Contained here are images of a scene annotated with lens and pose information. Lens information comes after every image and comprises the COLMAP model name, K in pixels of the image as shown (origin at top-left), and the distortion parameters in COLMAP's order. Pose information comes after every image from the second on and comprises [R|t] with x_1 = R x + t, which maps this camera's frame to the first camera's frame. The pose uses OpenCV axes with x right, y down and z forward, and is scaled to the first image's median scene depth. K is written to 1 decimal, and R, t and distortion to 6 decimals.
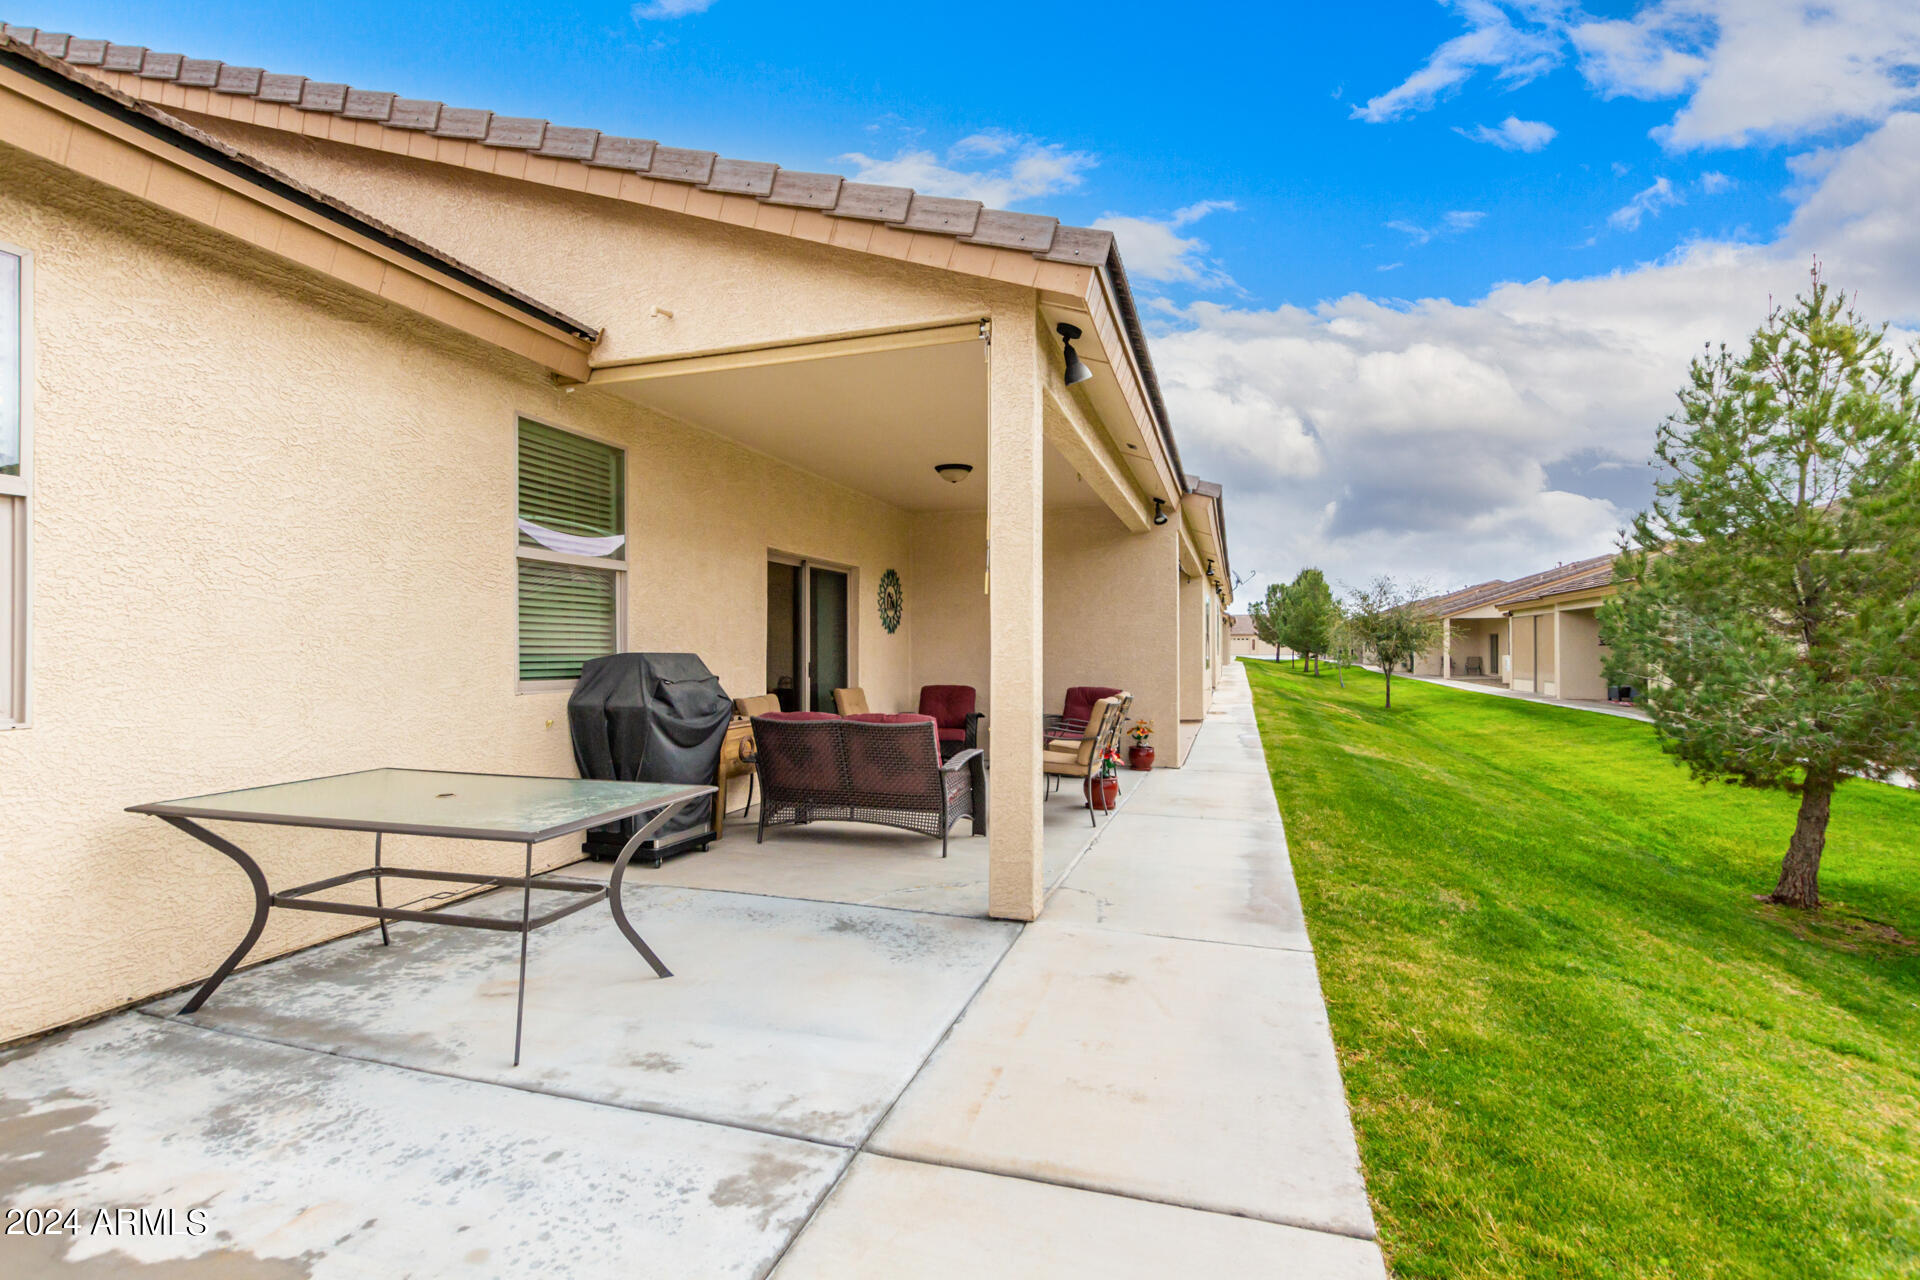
lens RADIAL K [[876.0, 0, 970.7], [0, 876.0, 646.9], [0, 0, 1]] dist [0.001042, 0.000272]
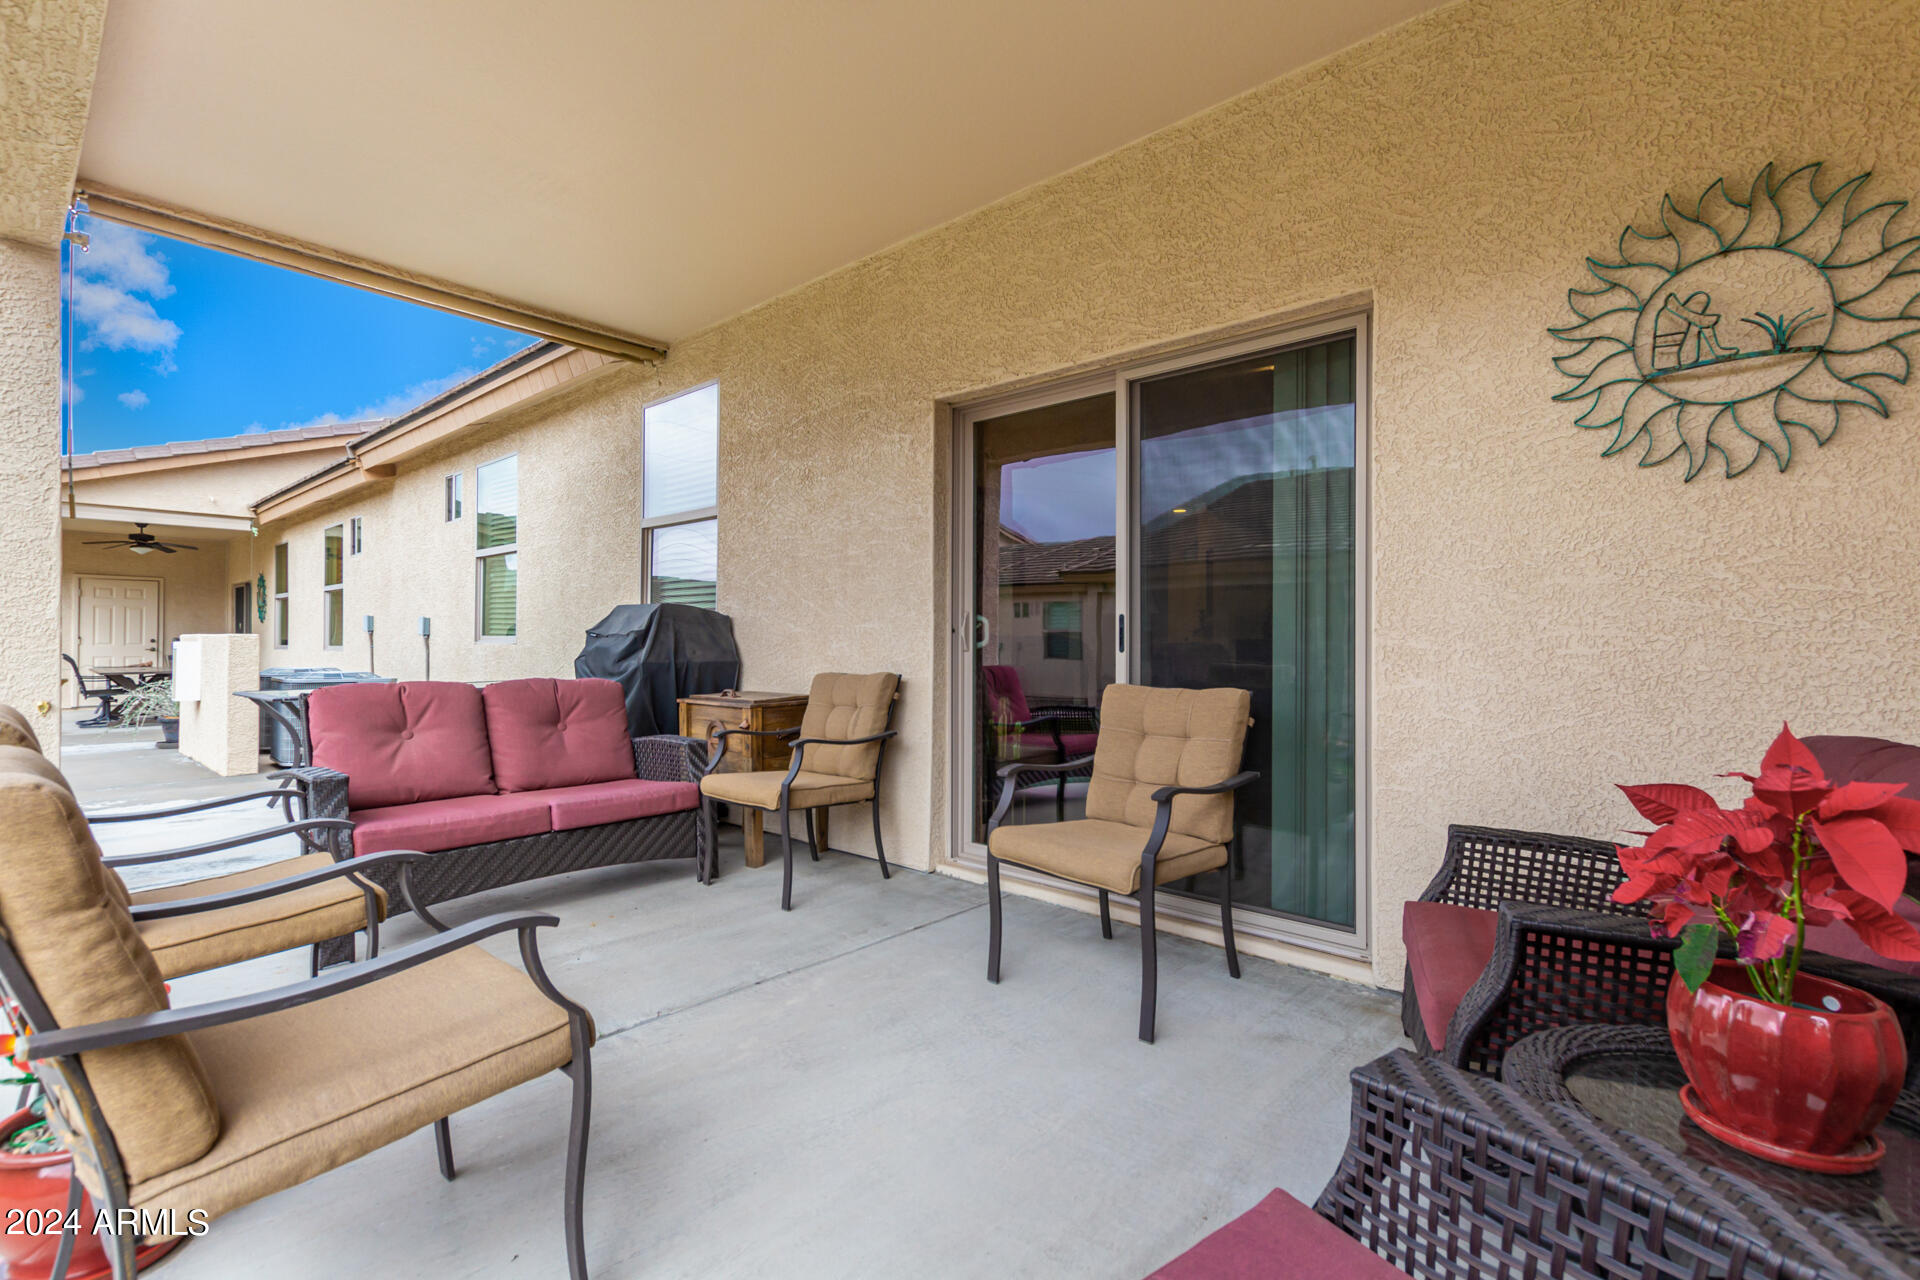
lens RADIAL K [[876.0, 0, 970.7], [0, 876.0, 646.9], [0, 0, 1]] dist [0.001042, 0.000272]
pose [[-0.420663, 0.008868, -0.907174, 0.195821], [0.000932, 0.999956, 0.009342, 0.025526], [0.907216, 0.003084, -0.420653, 1.003122]]
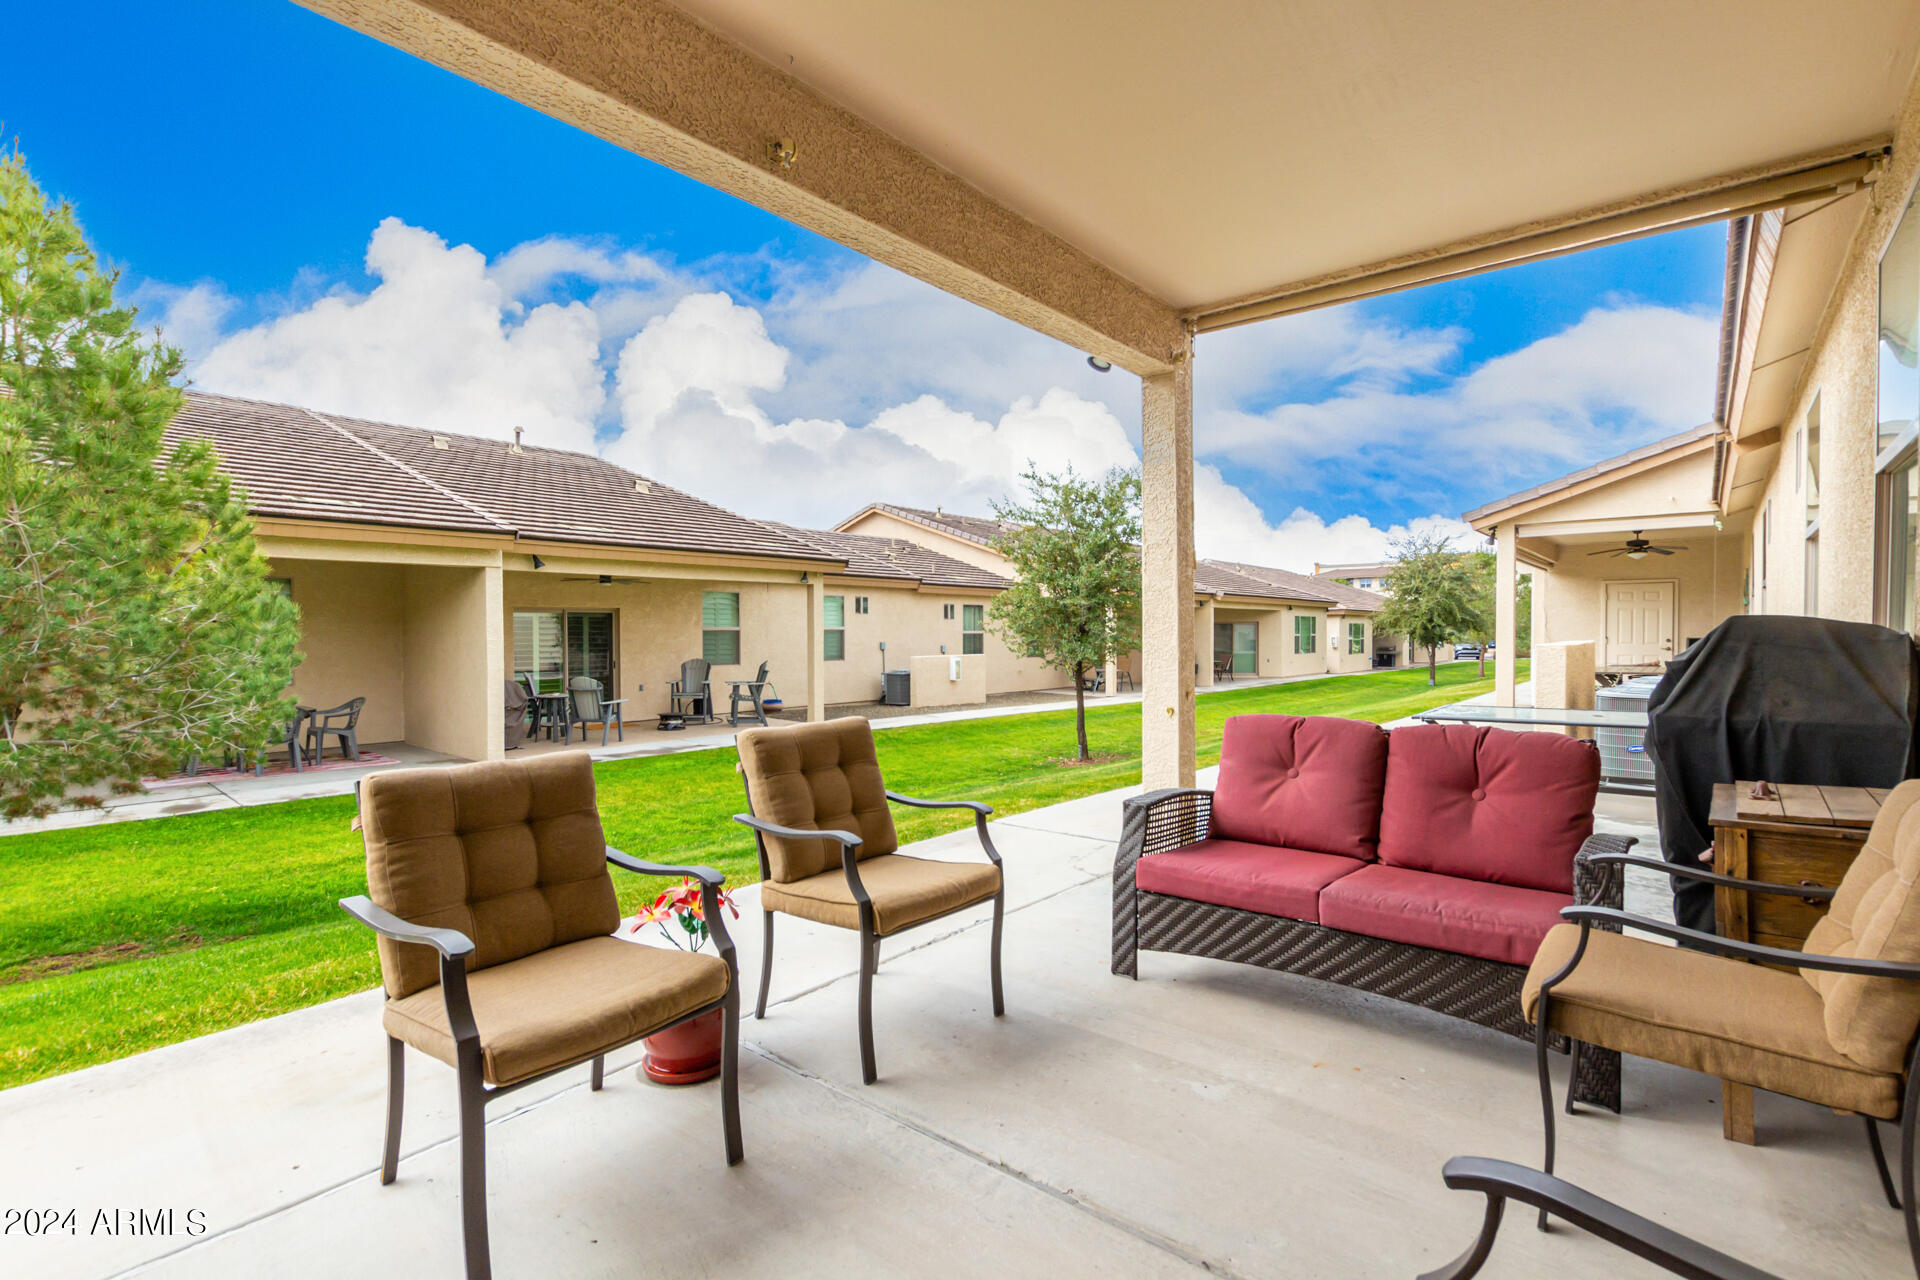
lens RADIAL K [[876.0, 0, 970.7], [0, 876.0, 646.9], [0, 0, 1]] dist [0.001042, 0.000272]
pose [[-0.922615, 0.001140, 0.385719, -0.070517], [0.006470, 0.999901, 0.012521, 0.009834], [-0.385667, 0.014048, -0.922531, 0.999934]]
